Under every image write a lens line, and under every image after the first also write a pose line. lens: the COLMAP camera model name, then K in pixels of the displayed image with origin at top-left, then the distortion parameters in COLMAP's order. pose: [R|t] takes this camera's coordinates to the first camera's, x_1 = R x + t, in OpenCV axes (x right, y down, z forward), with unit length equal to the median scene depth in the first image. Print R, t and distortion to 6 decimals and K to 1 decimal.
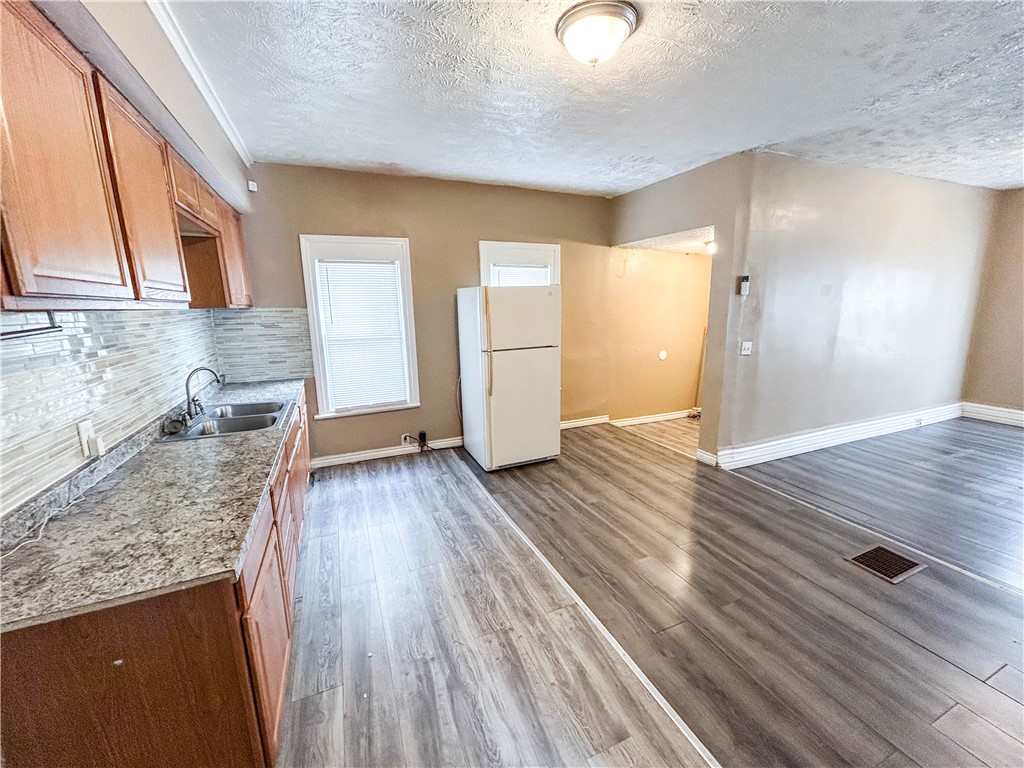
lens RADIAL K [[413.3, 0, 512.6], [0, 413.3, 382.1], [0, 0, 1]] dist [0.000036, 0.000437]
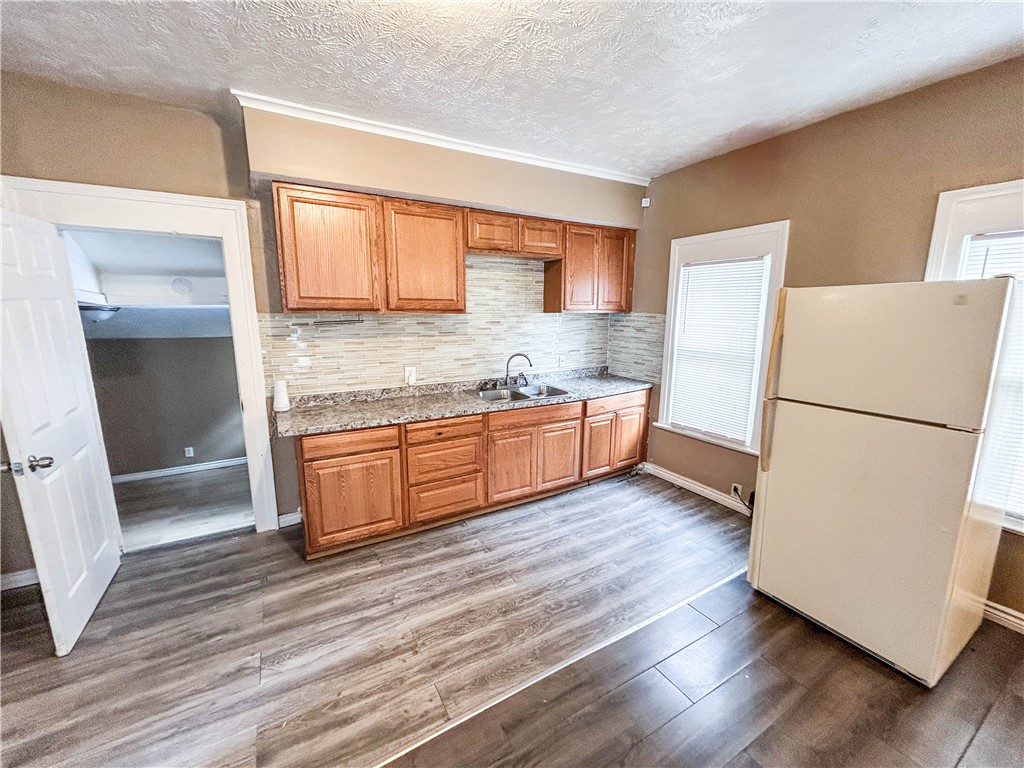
lens RADIAL K [[413.3, 0, 512.5], [0, 413.3, 382.7], [0, 0, 1]] dist [0.000036, 0.000437]
pose [[0.117561, 0.194343, -0.973864, 0.487260], [-0.192256, 0.966565, 0.169678, -0.127852], [0.974278, 0.167284, 0.150994, 0.560288]]
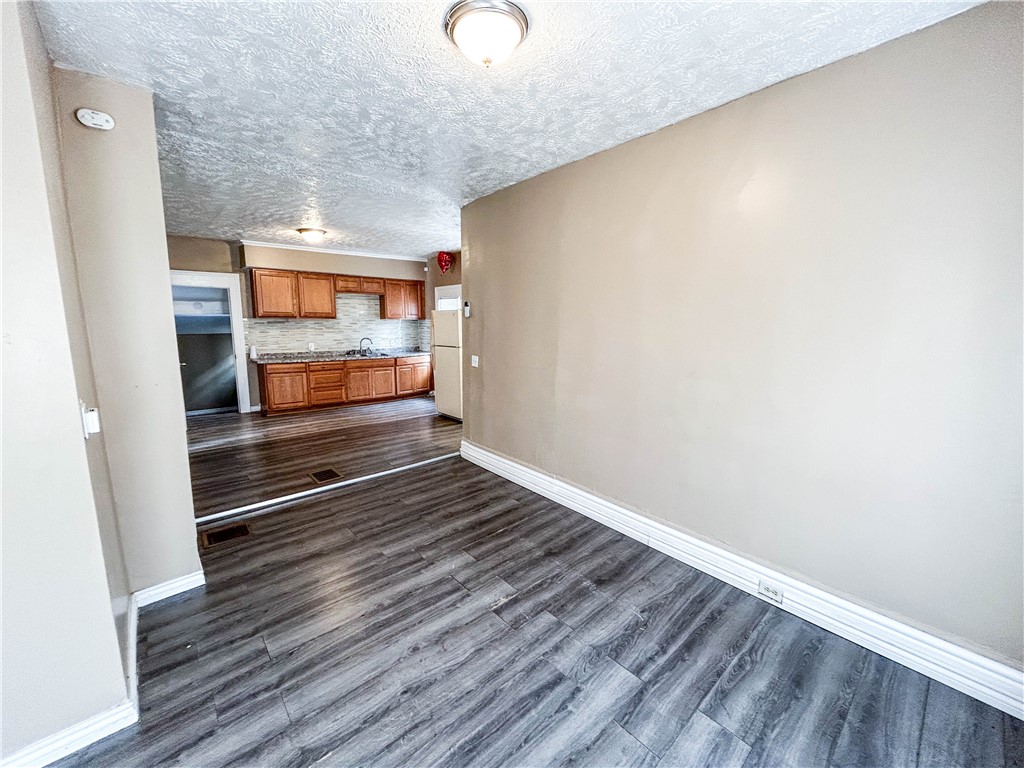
lens RADIAL K [[413.3, 0, 510.3], [0, 413.3, 381.8], [0, 0, 1]] dist [0.000036, 0.000437]
pose [[0.289964, 0.161132, -0.943375, 1.865811], [-0.191385, 0.975577, 0.107807, -0.185287], [0.937706, 0.149288, 0.313721, 0.792061]]
